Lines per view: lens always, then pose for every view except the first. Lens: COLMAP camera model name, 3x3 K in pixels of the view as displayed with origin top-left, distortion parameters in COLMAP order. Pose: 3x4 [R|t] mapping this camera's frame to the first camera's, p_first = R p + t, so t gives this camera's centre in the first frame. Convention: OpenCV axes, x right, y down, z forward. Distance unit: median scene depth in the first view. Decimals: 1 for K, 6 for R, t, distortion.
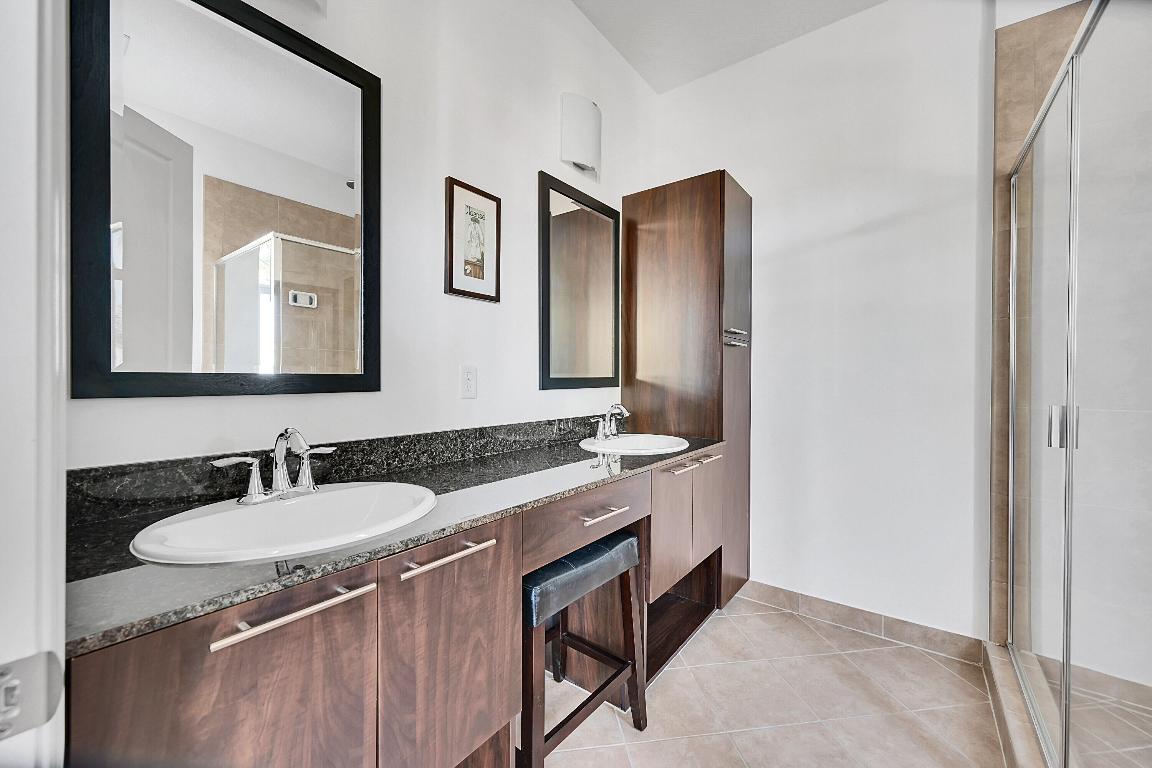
lens RADIAL K [[453.6, 0, 580.1], [0, 453.6, 381.1], [0, 0, 1]] dist [0.000613, -0.000375]
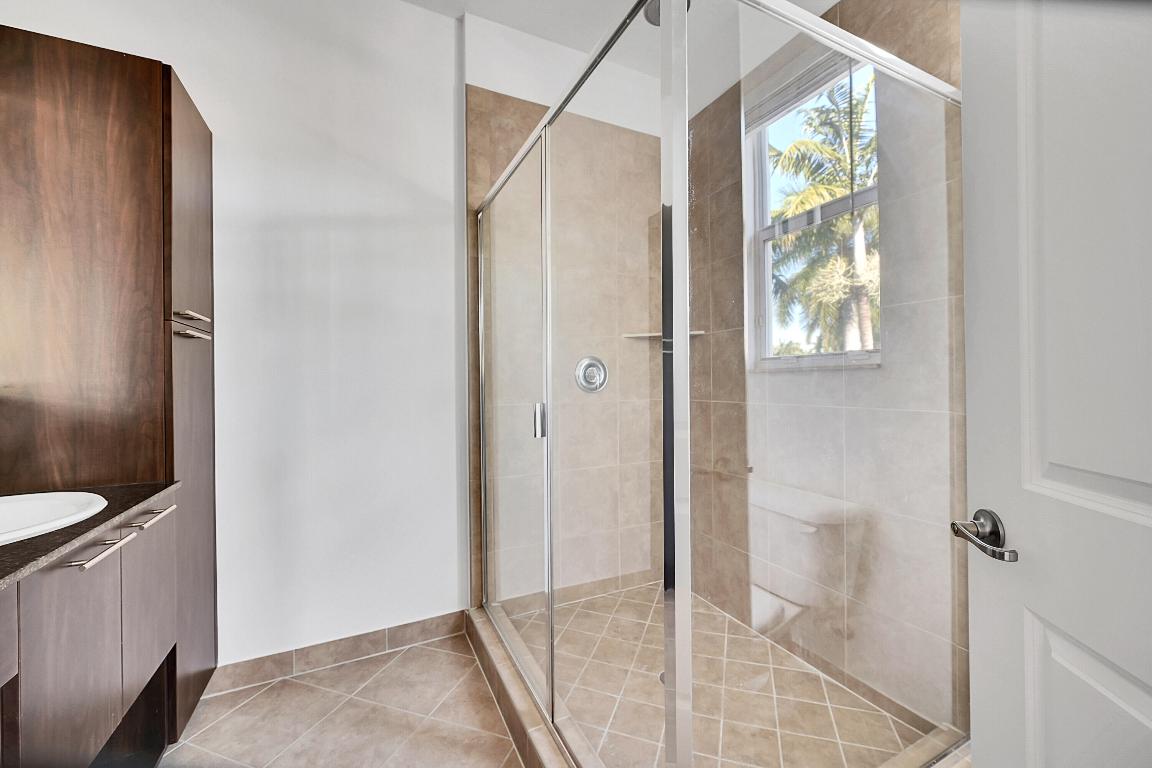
lens RADIAL K [[453.6, 0, 580.1], [0, 453.6, 381.1], [0, 0, 1]] dist [0.000613, -0.000375]
pose [[0.457339, -0.008699, 0.889250, 0.003127], [0.017393, 0.999848, 0.000836, -0.002709], [-0.889122, 0.015084, 0.457421, 0.182043]]
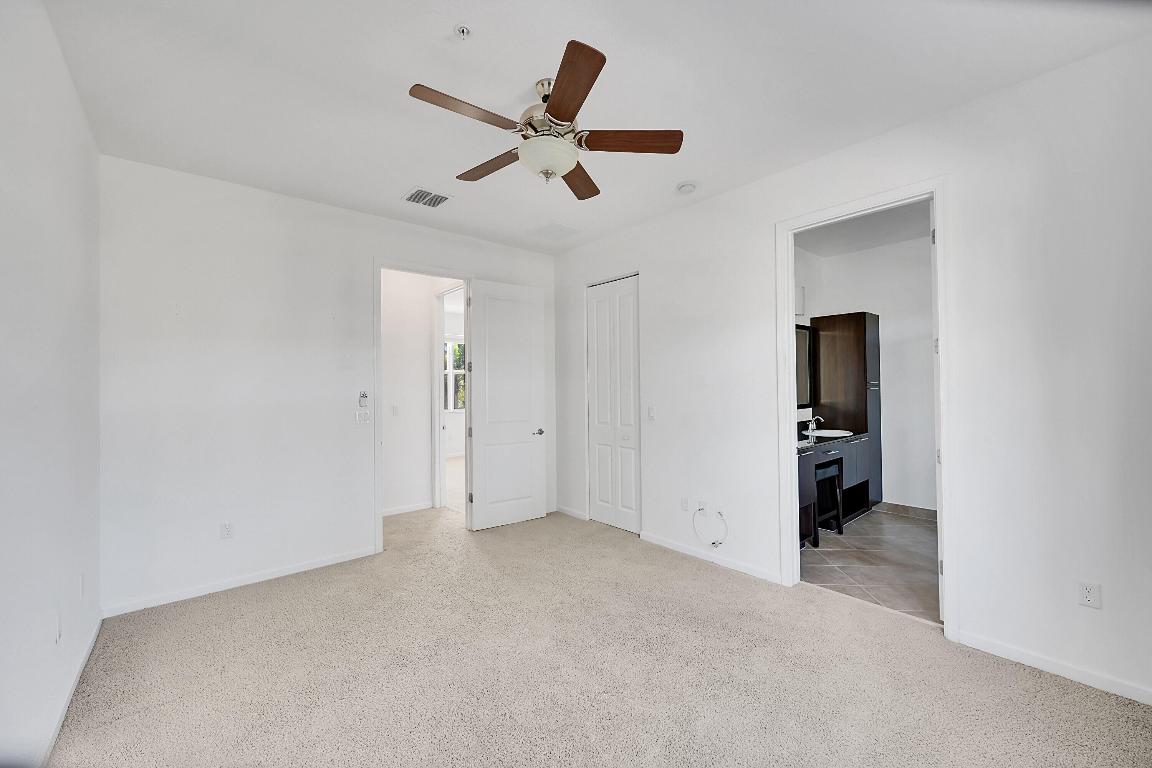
lens RADIAL K [[441.2, 0, 576.0], [0, 441.2, 384.0], [0, 0, 1]] dist [-0.002577, -0.000244]
pose [[0.974820, -0.014415, -0.222528, -0.599024], [0.009927, 0.999724, -0.021273, -0.074496], [0.222773, 0.018529, 0.974694, -1.436597]]
